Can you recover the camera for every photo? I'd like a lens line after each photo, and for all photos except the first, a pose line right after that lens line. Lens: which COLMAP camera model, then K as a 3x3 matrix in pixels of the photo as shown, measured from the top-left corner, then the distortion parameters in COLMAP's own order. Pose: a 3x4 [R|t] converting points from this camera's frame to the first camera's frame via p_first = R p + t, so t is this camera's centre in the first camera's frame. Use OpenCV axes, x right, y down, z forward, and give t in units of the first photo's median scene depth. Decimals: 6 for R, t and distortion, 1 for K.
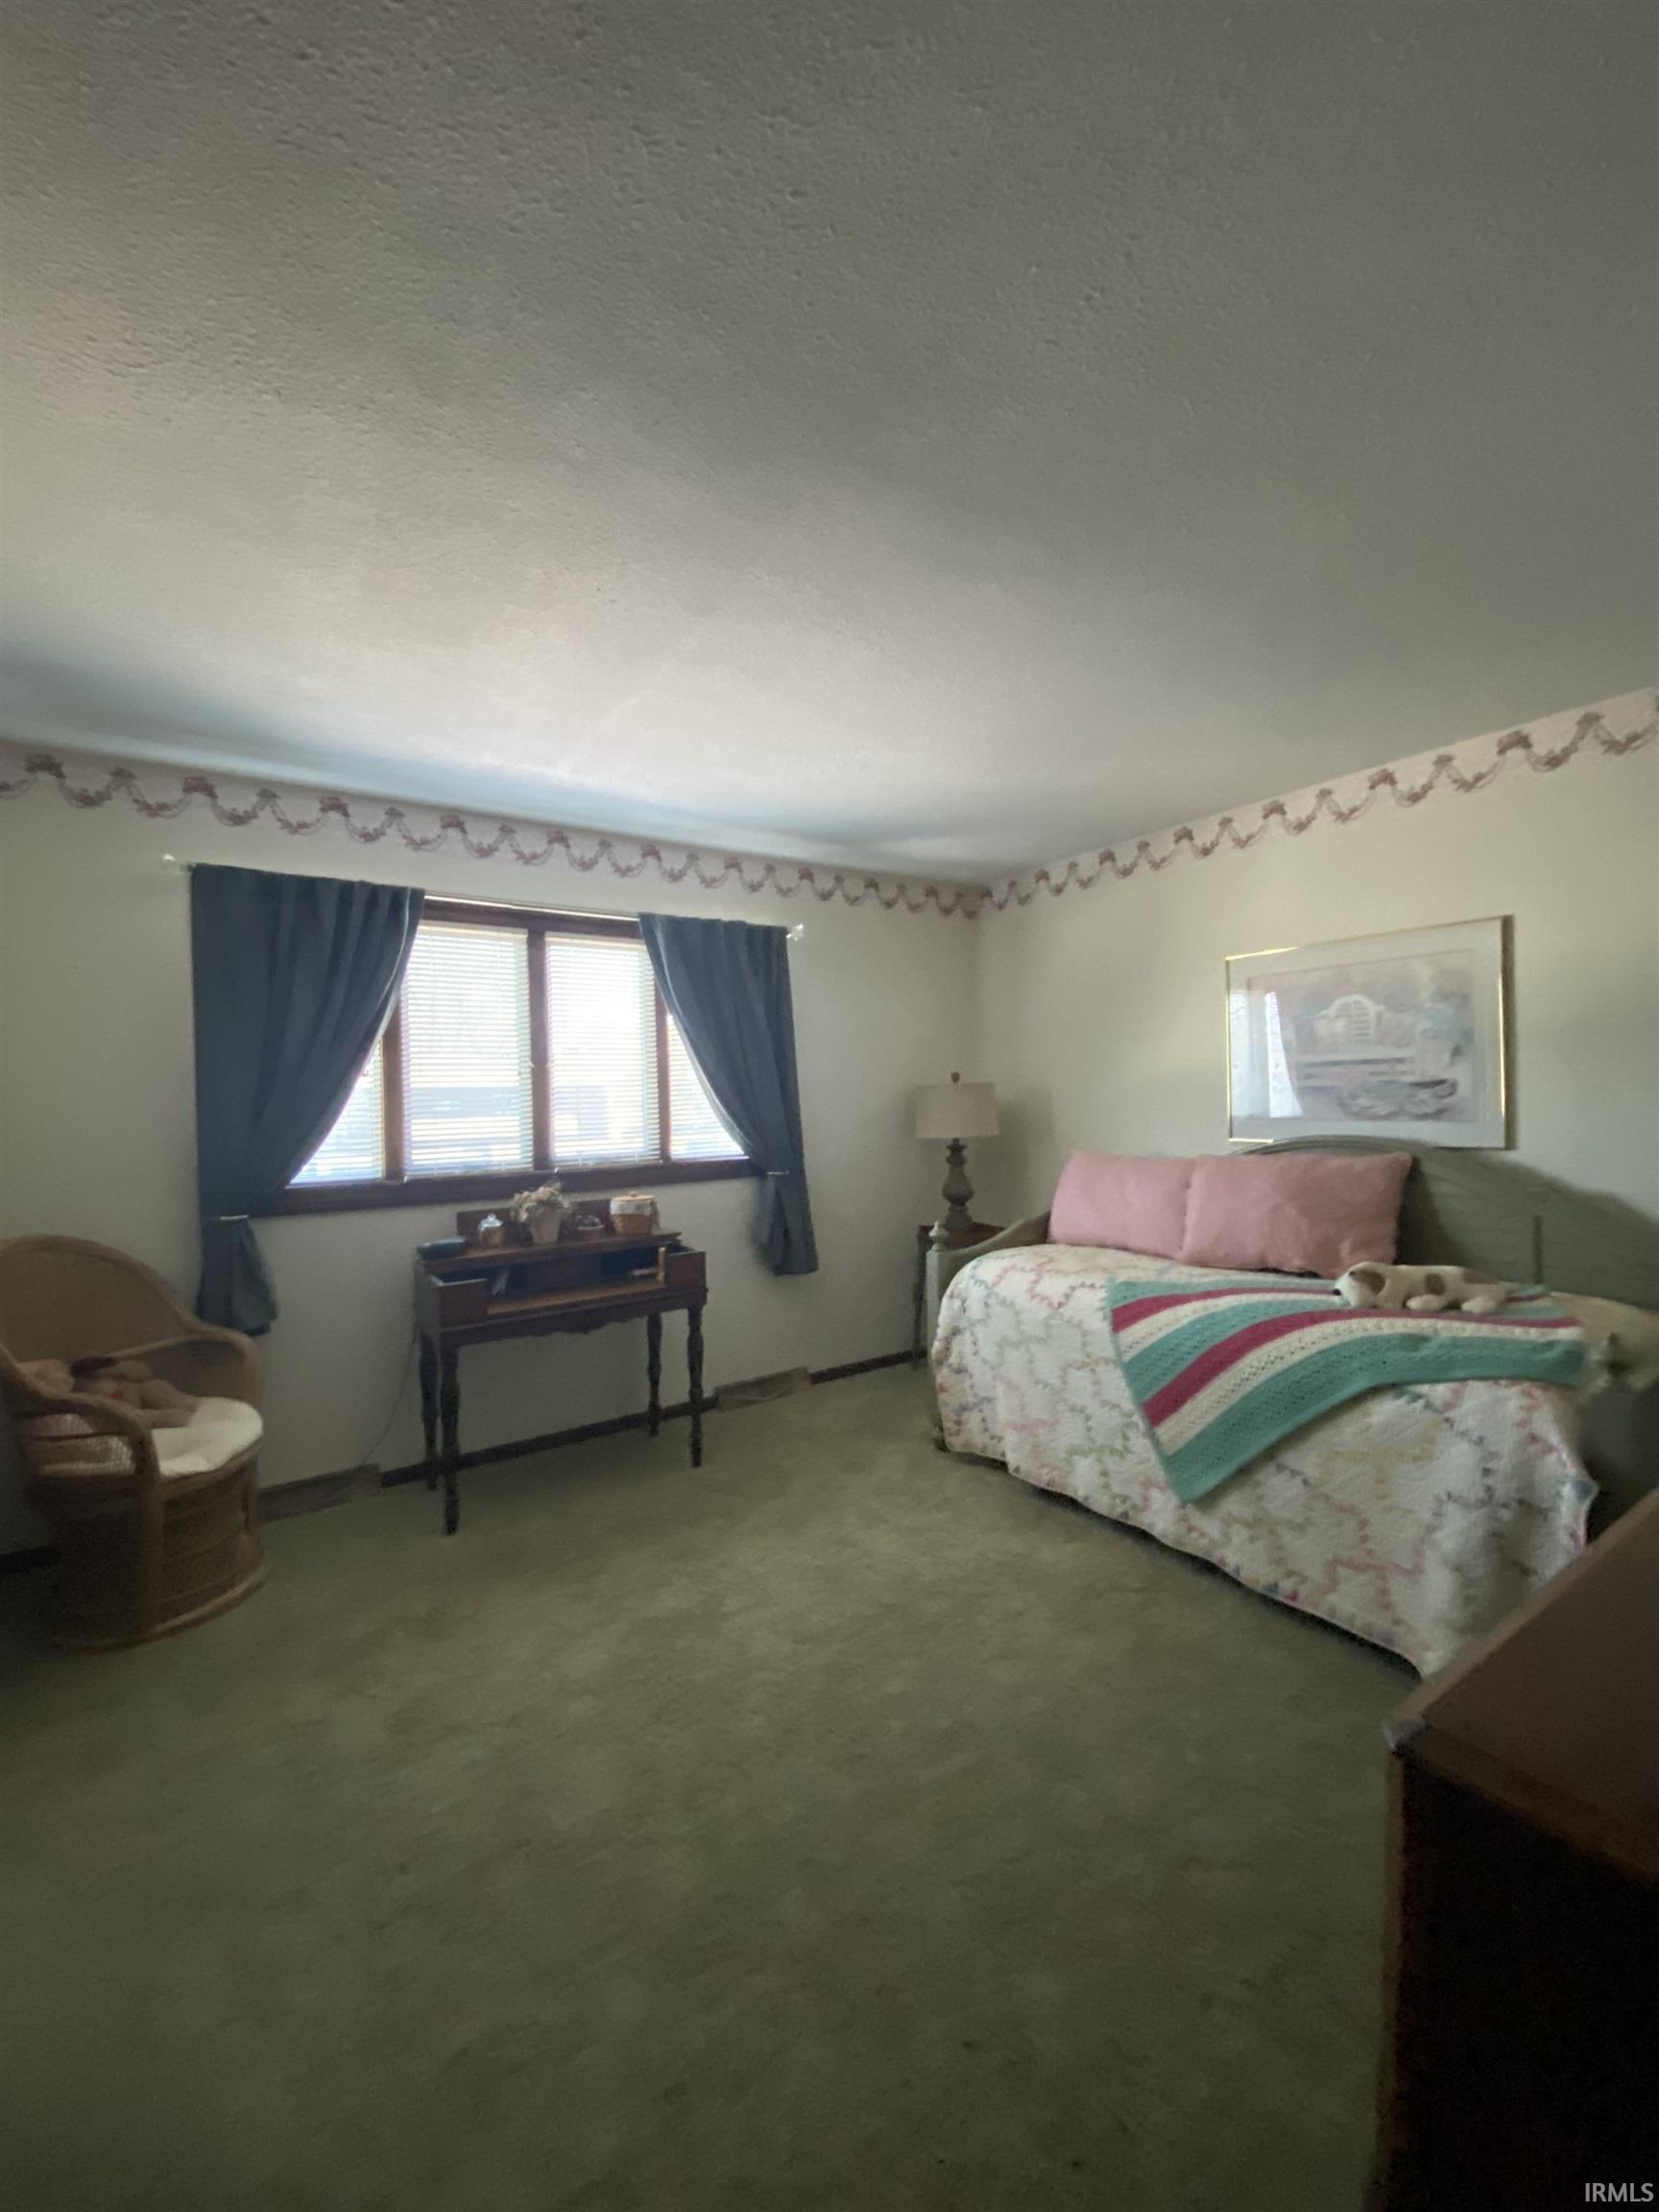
lens RADIAL K [[908.8, 0, 833.4], [0, 908.8, 1104.5], [0, 0, 1]] dist [0.021448, -0.000694]
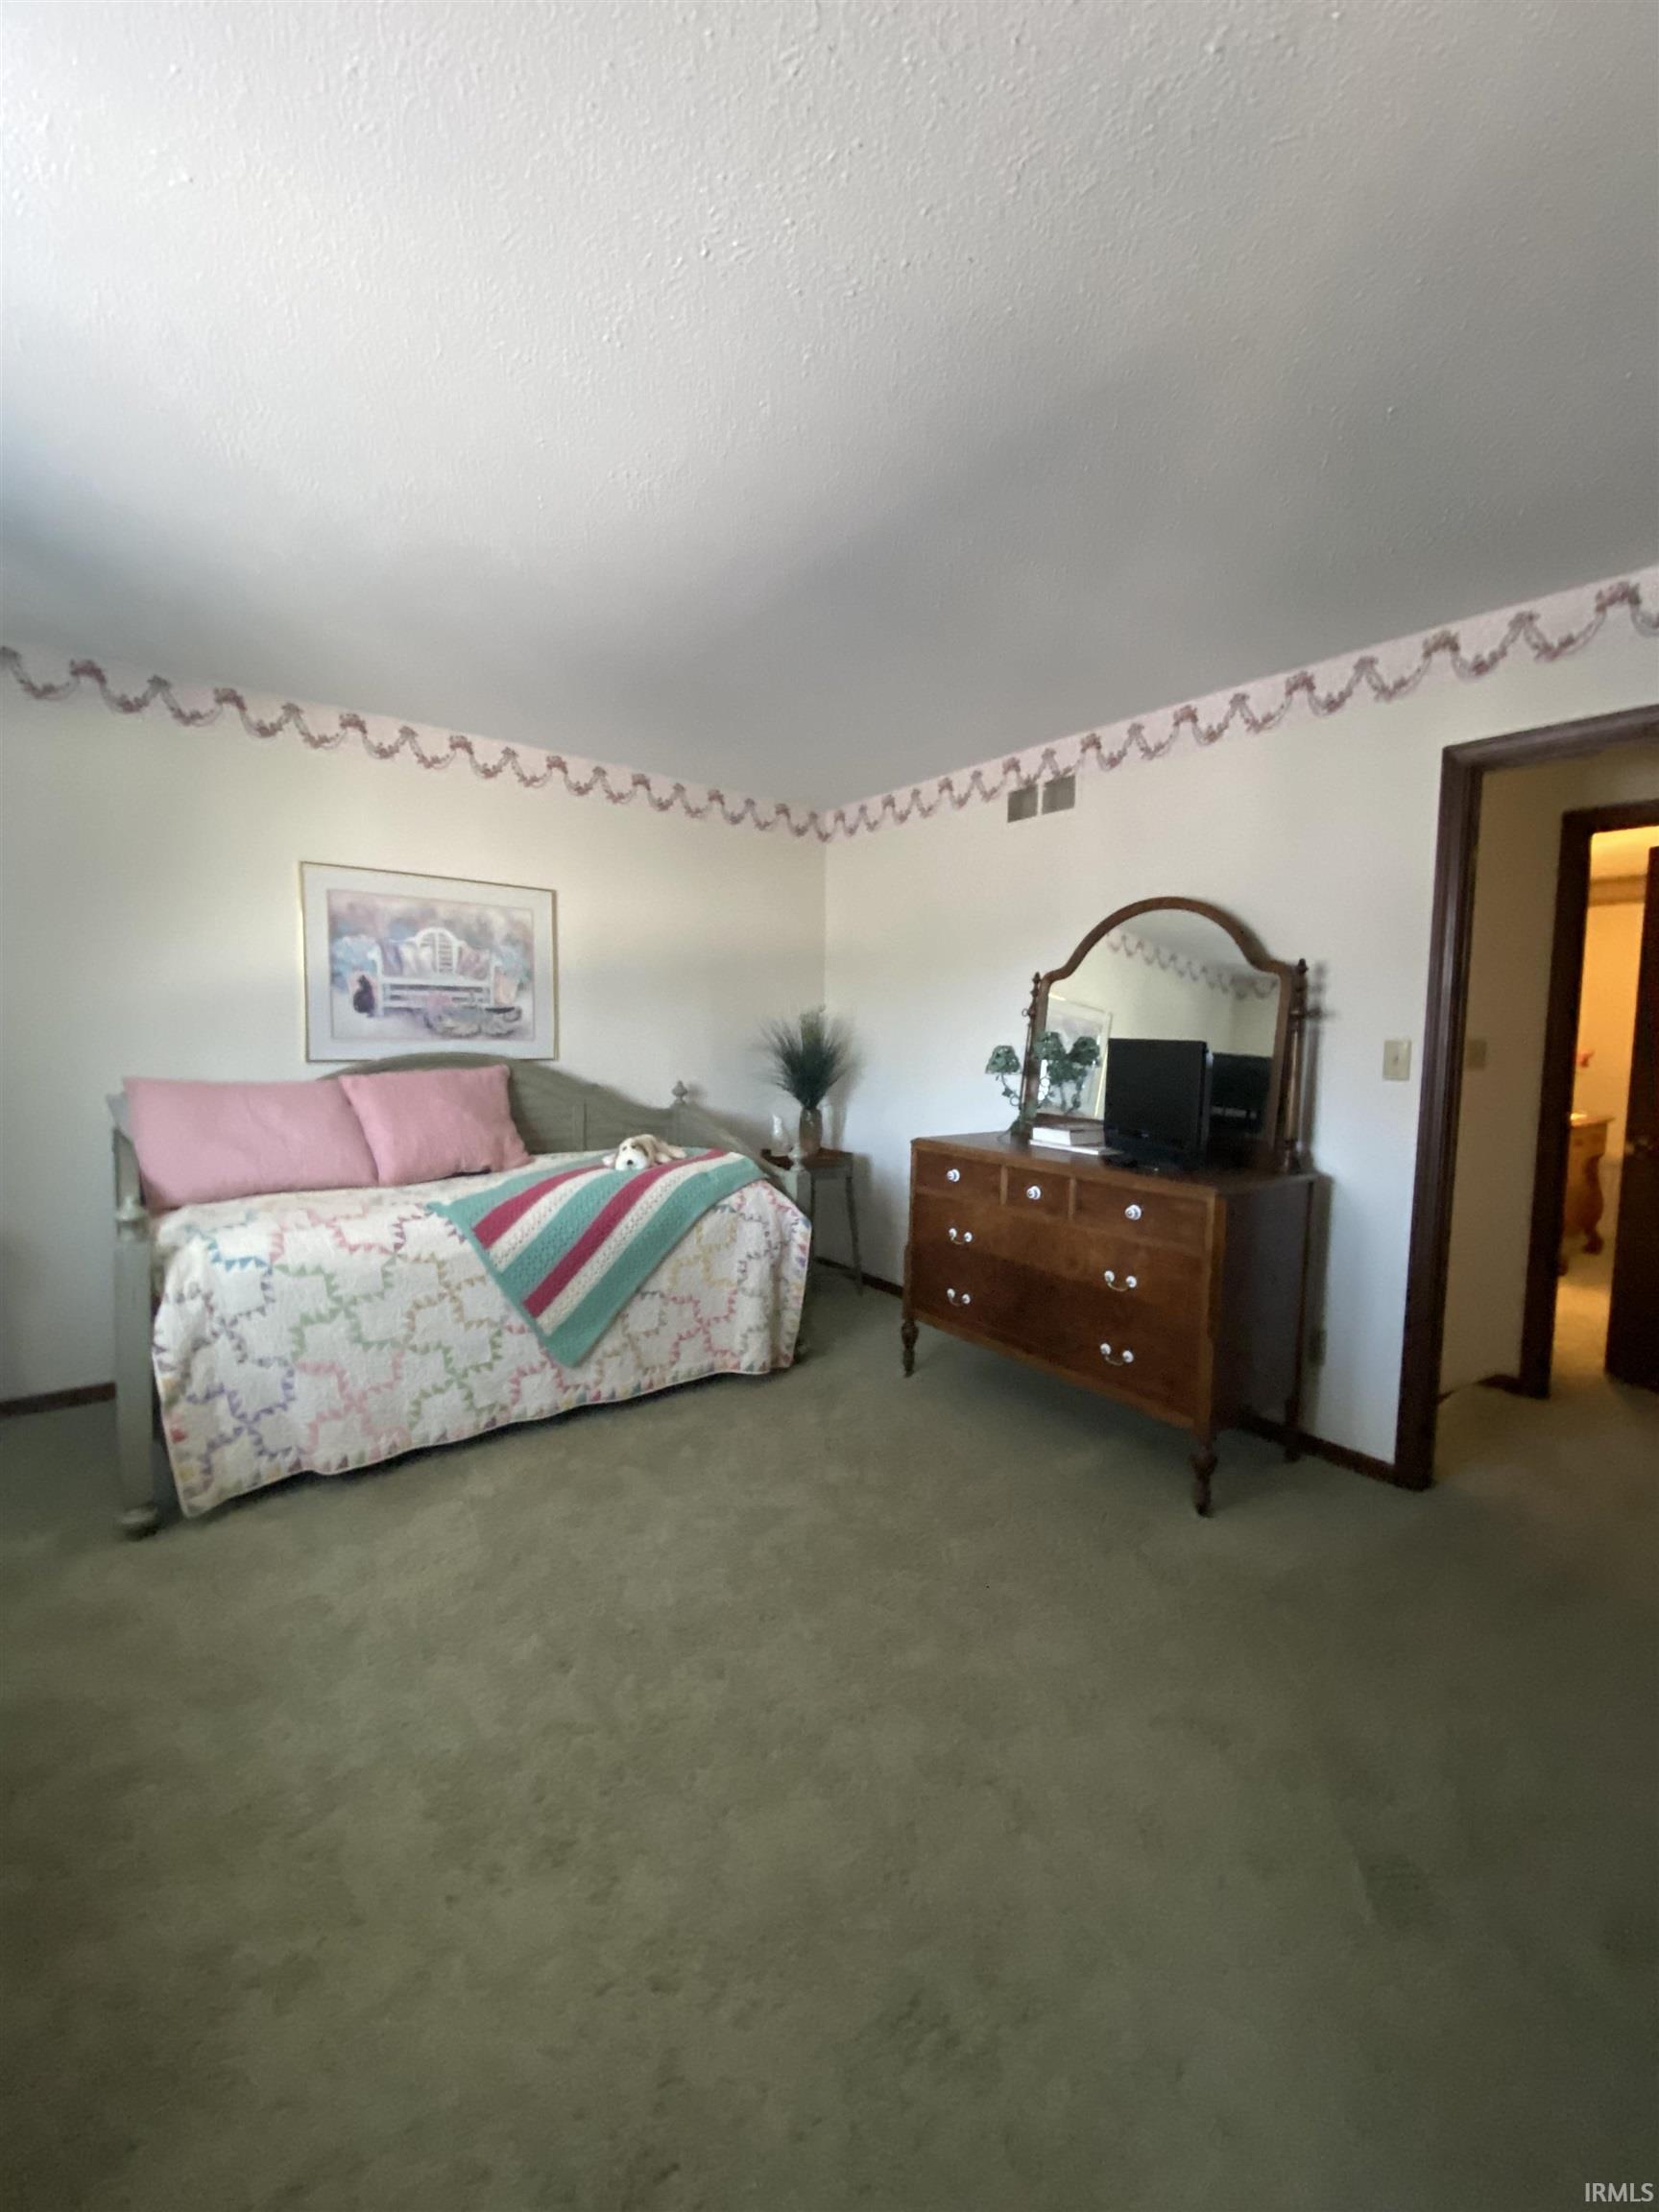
lens RADIAL K [[908.8, 0, 829.8], [0, 908.8, 1112.5], [0, 0, 1]] dist [0.021448, -0.000694]
pose [[-0.062591, -0.073922, 0.995298, -0.617014], [-0.000088, 0.997254, 0.074062, 0.024490], [-0.998039, 0.004548, -0.062425, 0.606279]]
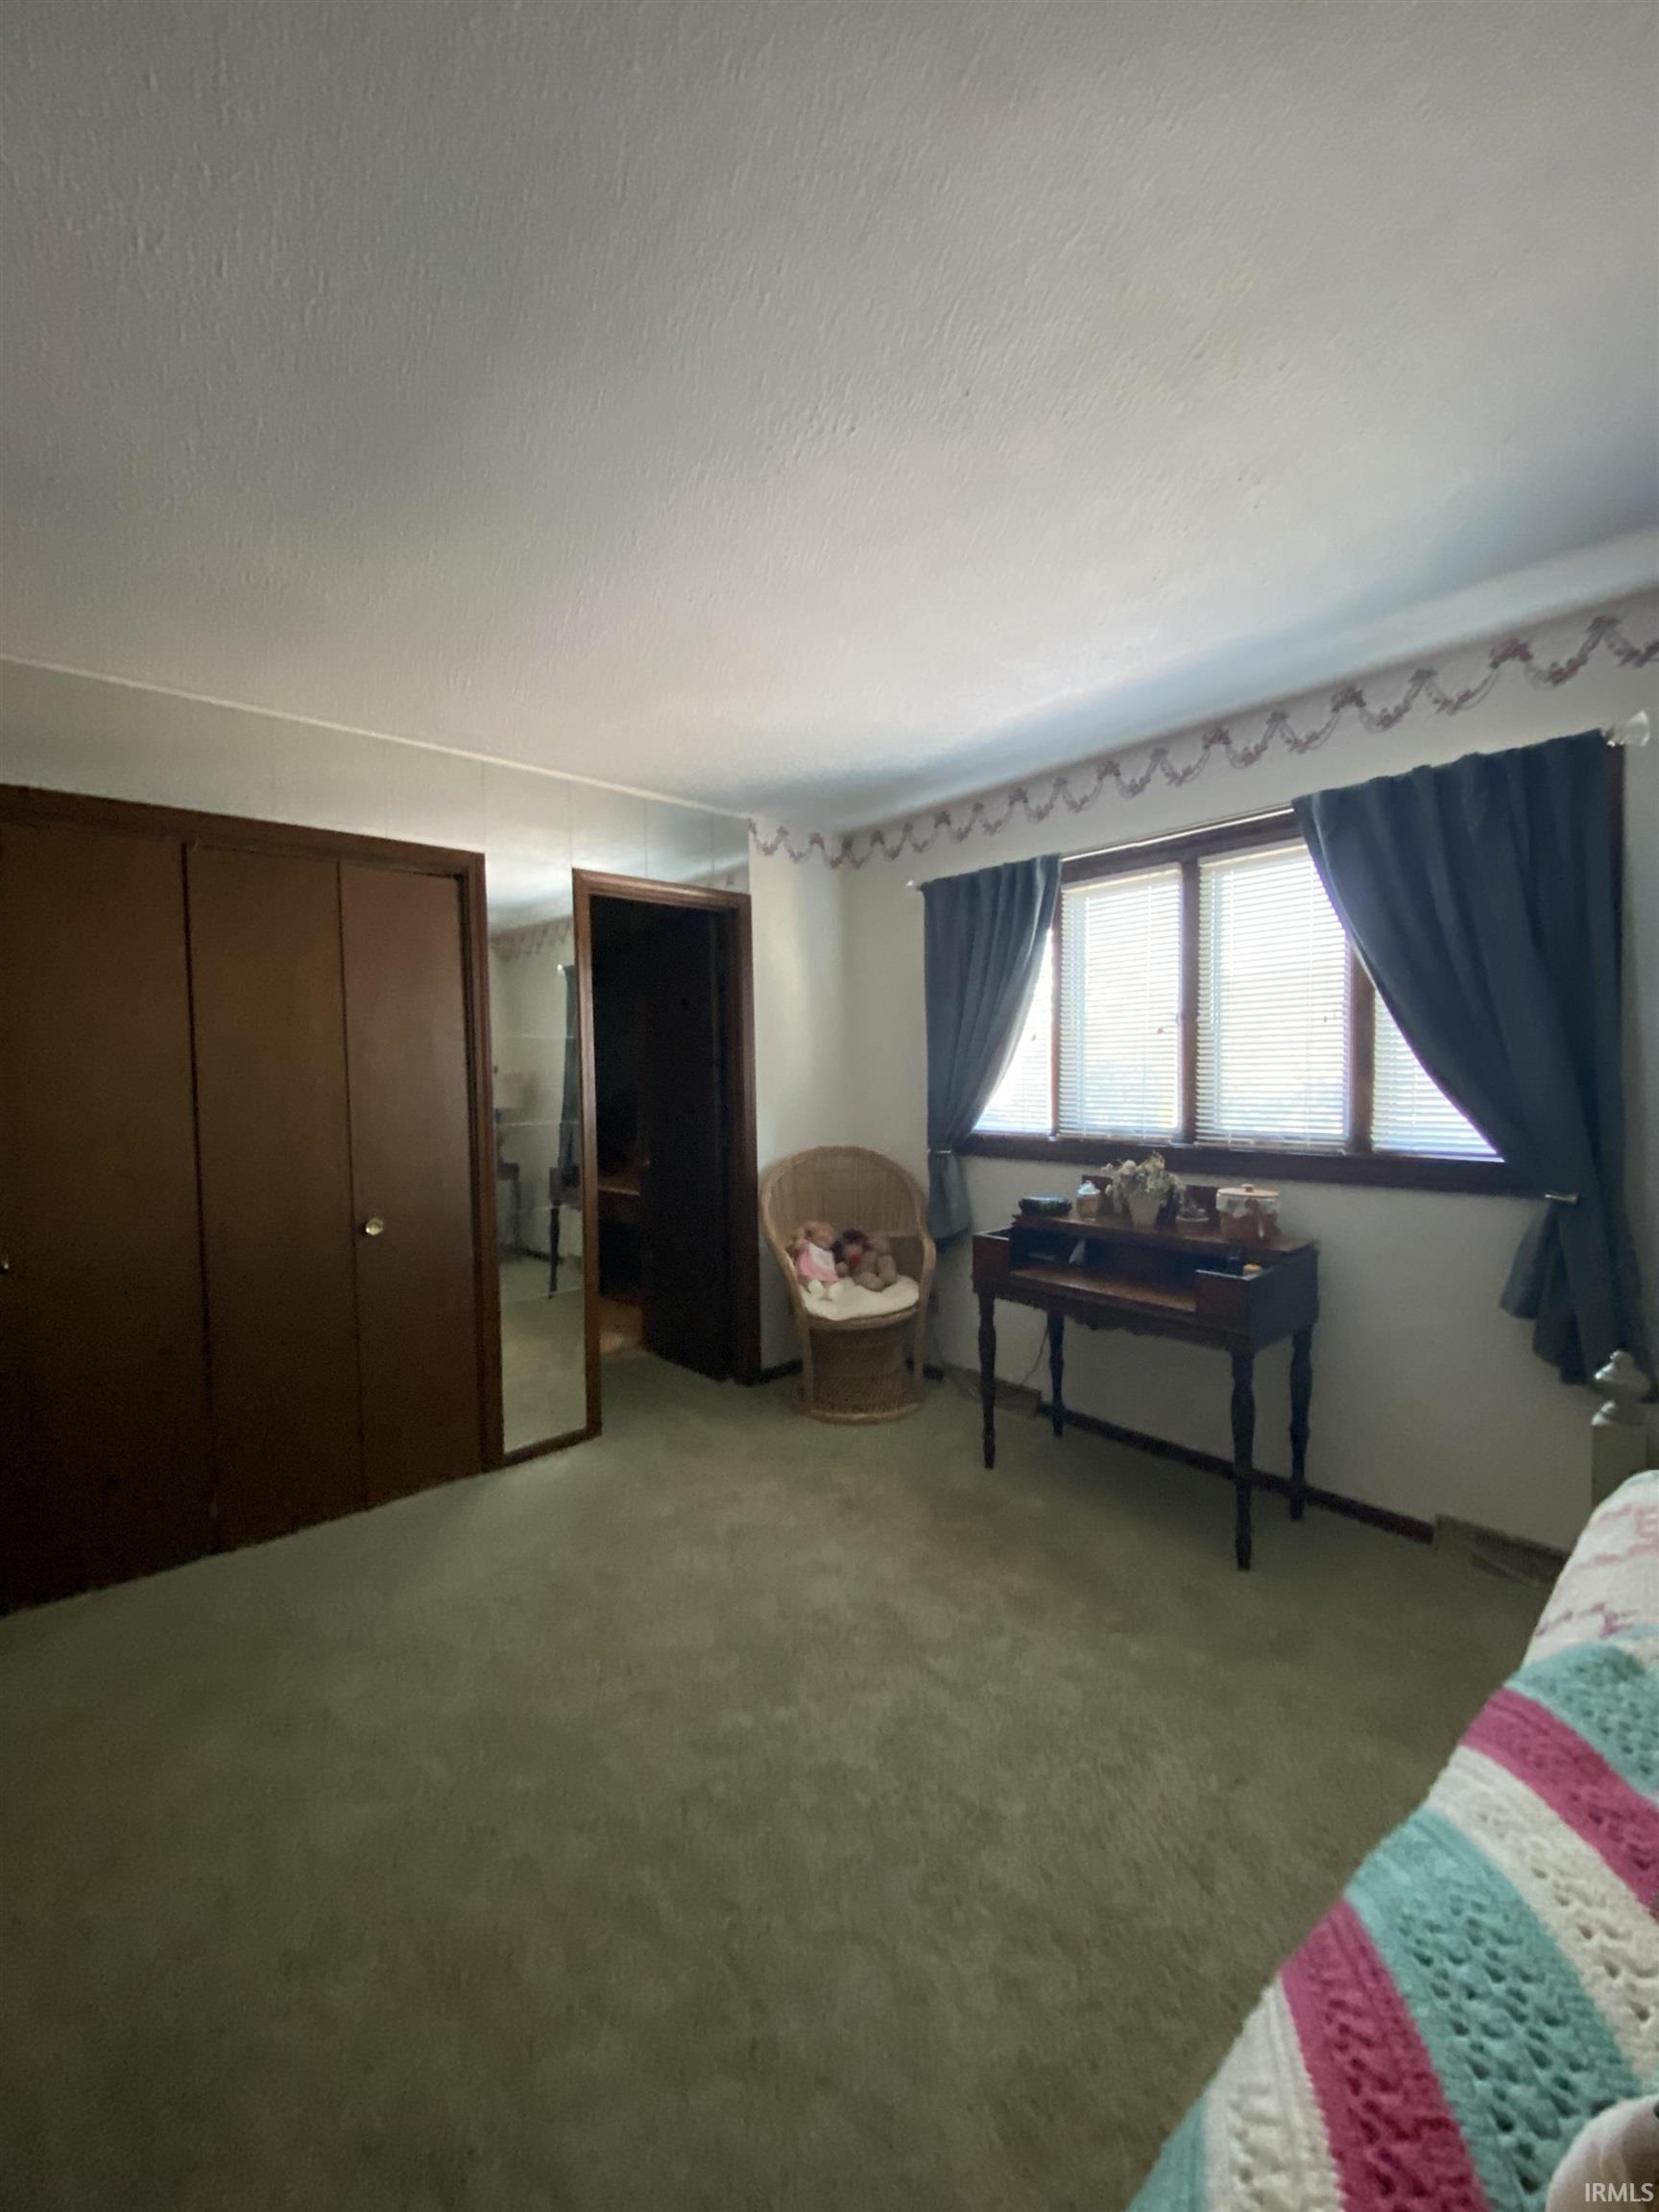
lens RADIAL K [[908.8, 0, 828.2], [0, 908.8, 1095.1], [0, 0, 1]] dist [0.021448, -0.000694]
pose [[0.131512, 0.051376, -0.989982, 0.554806], [0.013535, 0.998470, 0.053614, -0.025683], [0.991222, -0.020451, 0.130616, 0.632302]]
